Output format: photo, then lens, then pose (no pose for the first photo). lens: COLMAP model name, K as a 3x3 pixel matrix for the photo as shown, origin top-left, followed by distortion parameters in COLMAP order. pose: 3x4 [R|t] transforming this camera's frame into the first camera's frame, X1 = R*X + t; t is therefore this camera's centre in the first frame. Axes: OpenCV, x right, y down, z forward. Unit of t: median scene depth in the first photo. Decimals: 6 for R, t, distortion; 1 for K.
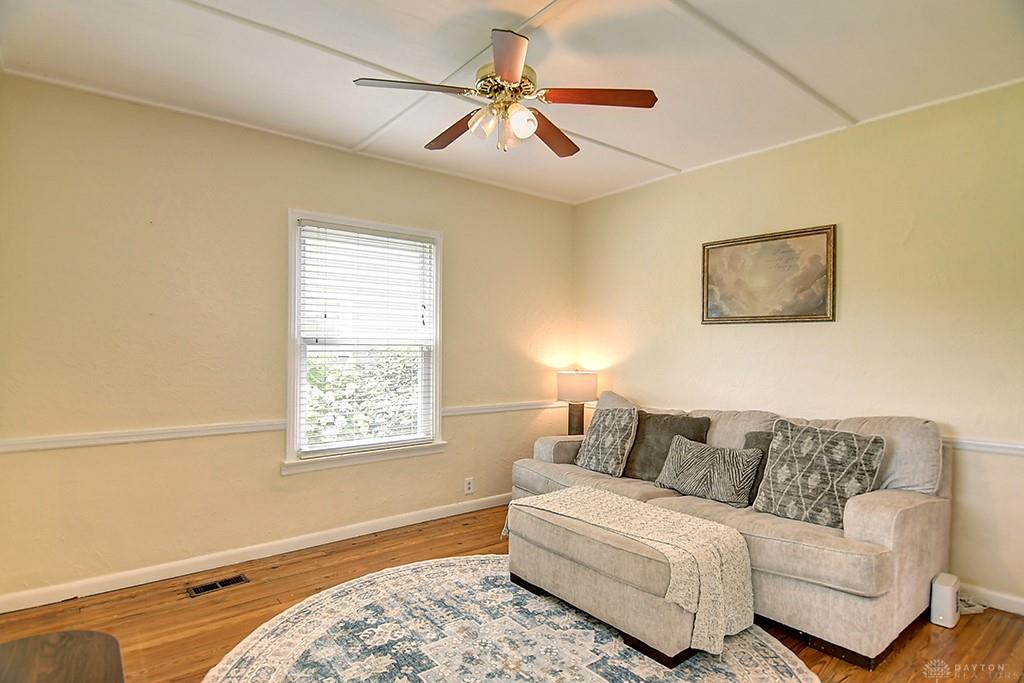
lens RADIAL K [[549.5, 0, 513.9], [0, 549.5, 346.1], [0, 0, 1]] dist [-0.002825, -0.005724]
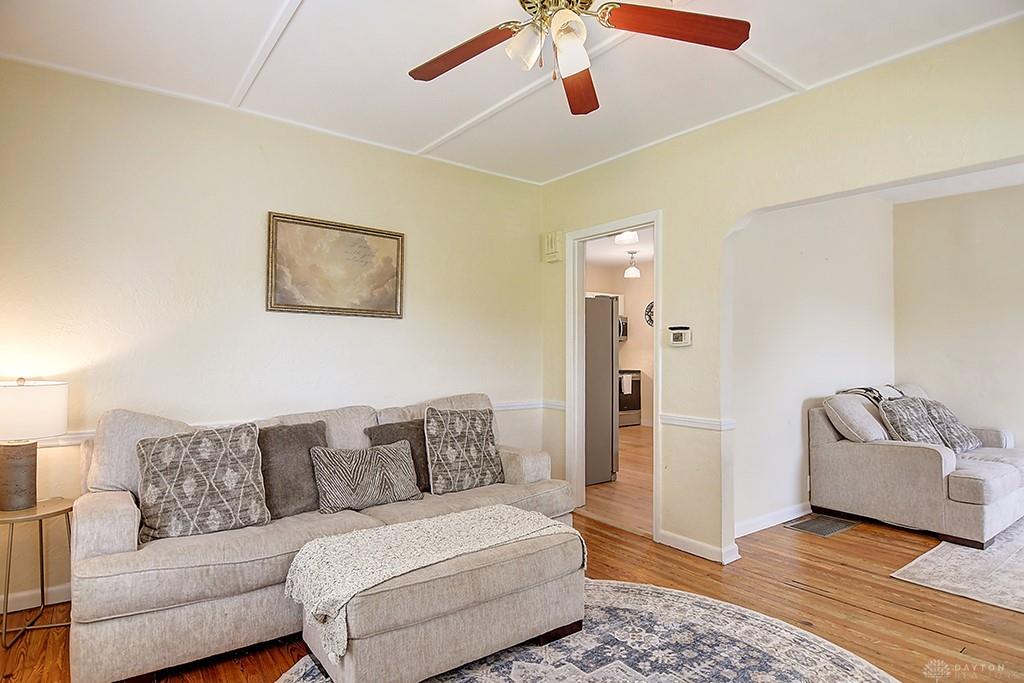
lens RADIAL K [[549.5, 0, 514.5], [0, 549.5, 344.5], [0, 0, 1]] dist [-0.002825, -0.005724]
pose [[0.024300, 0.000800, 0.999704, -0.535071], [-0.016128, 0.999870, -0.000408, 0.005500], [-0.999575, -0.016114, 0.024310, 0.713514]]
